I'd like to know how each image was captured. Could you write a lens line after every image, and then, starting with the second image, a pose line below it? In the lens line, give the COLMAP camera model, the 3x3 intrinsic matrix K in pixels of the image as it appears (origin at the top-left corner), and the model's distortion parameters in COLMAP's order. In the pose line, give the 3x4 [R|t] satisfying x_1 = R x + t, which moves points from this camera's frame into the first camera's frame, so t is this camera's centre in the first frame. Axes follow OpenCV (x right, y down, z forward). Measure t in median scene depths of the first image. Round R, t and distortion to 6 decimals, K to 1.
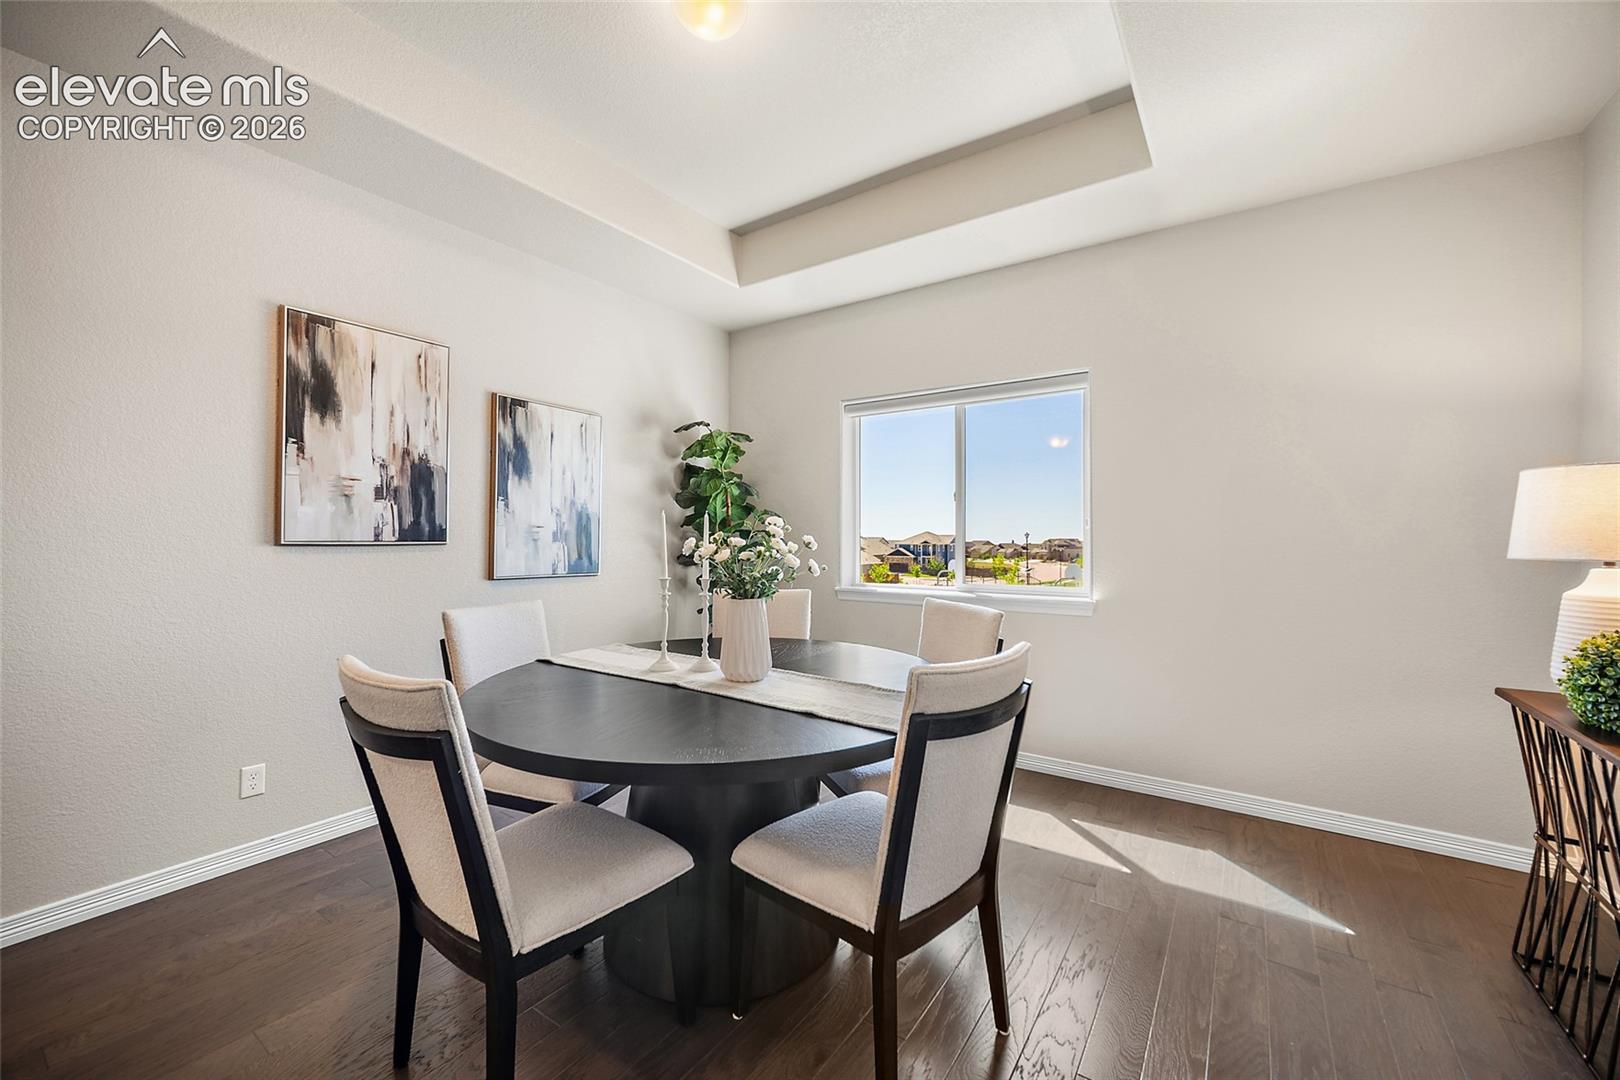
lens RADIAL K [[634.5, 0, 819.4], [0, 634.5, 537.6], [0, 0, 1]] dist [-0.005431, 0.001208]
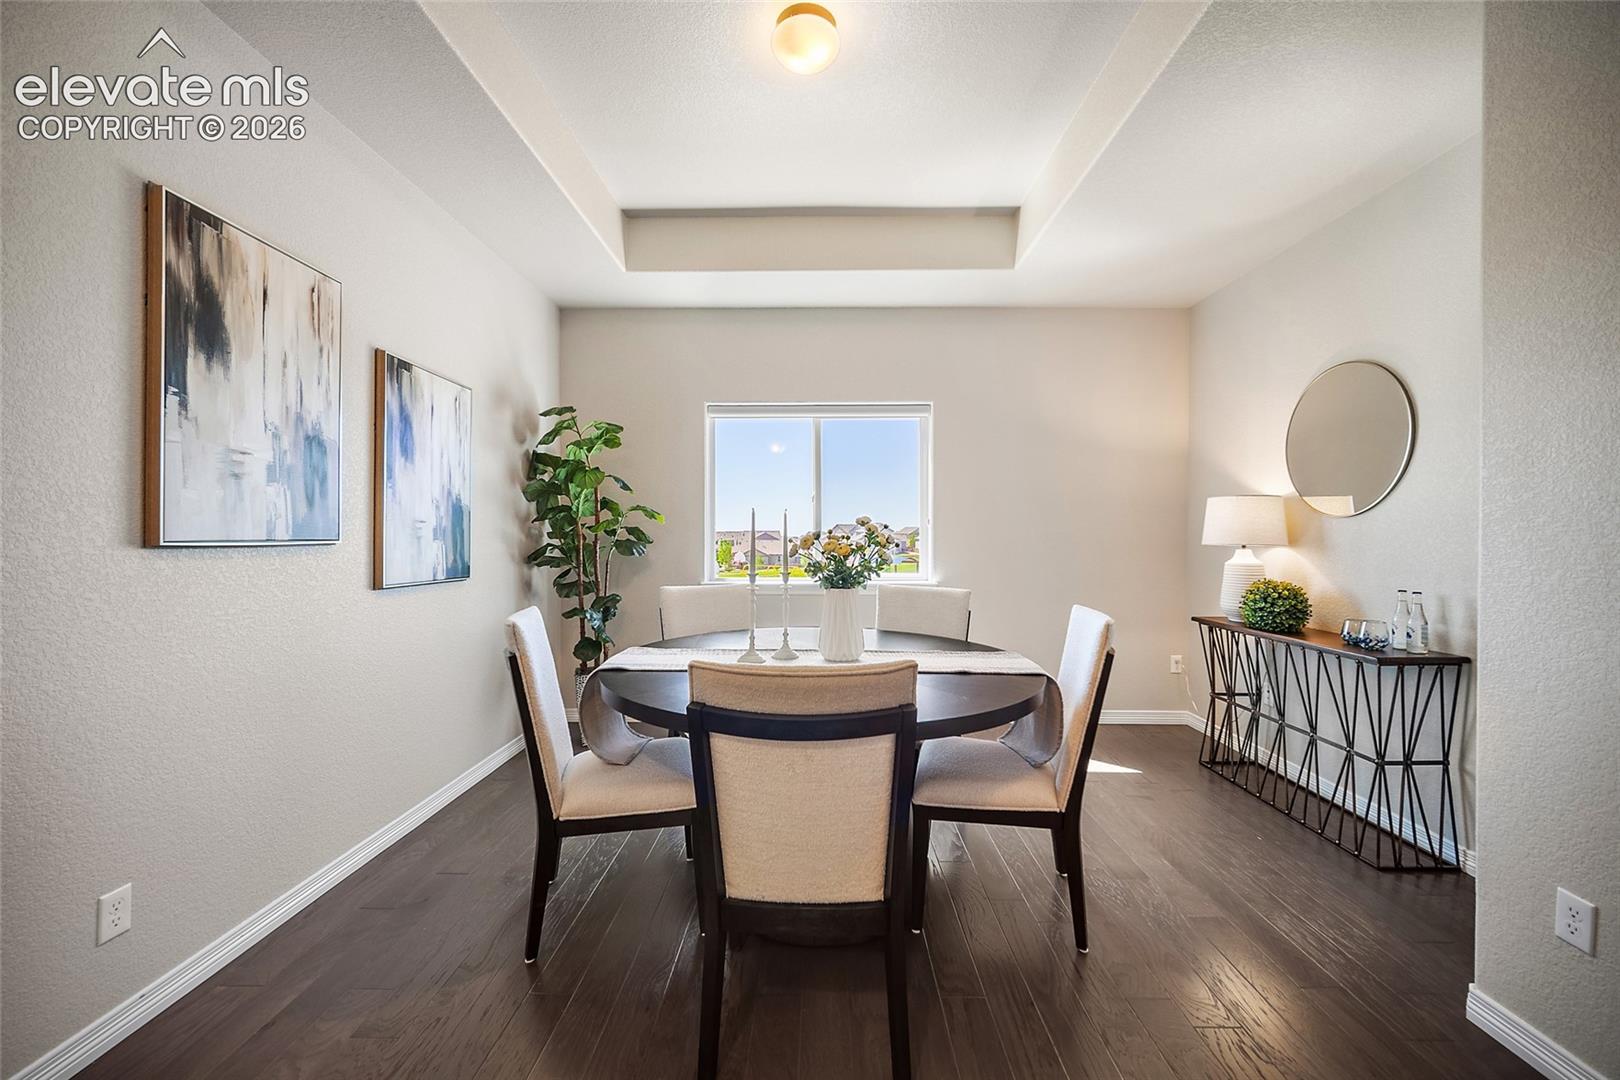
lens RADIAL K [[634.5, 0, 826.2], [0, 634.5, 538.5], [0, 0, 1]] dist [-0.005431, 0.001208]
pose [[0.832679, -0.005652, 0.553728, -0.561304], [0.001281, 0.999965, 0.008281, -0.001603], [-0.553755, -0.006186, 0.832657, 0.055106]]
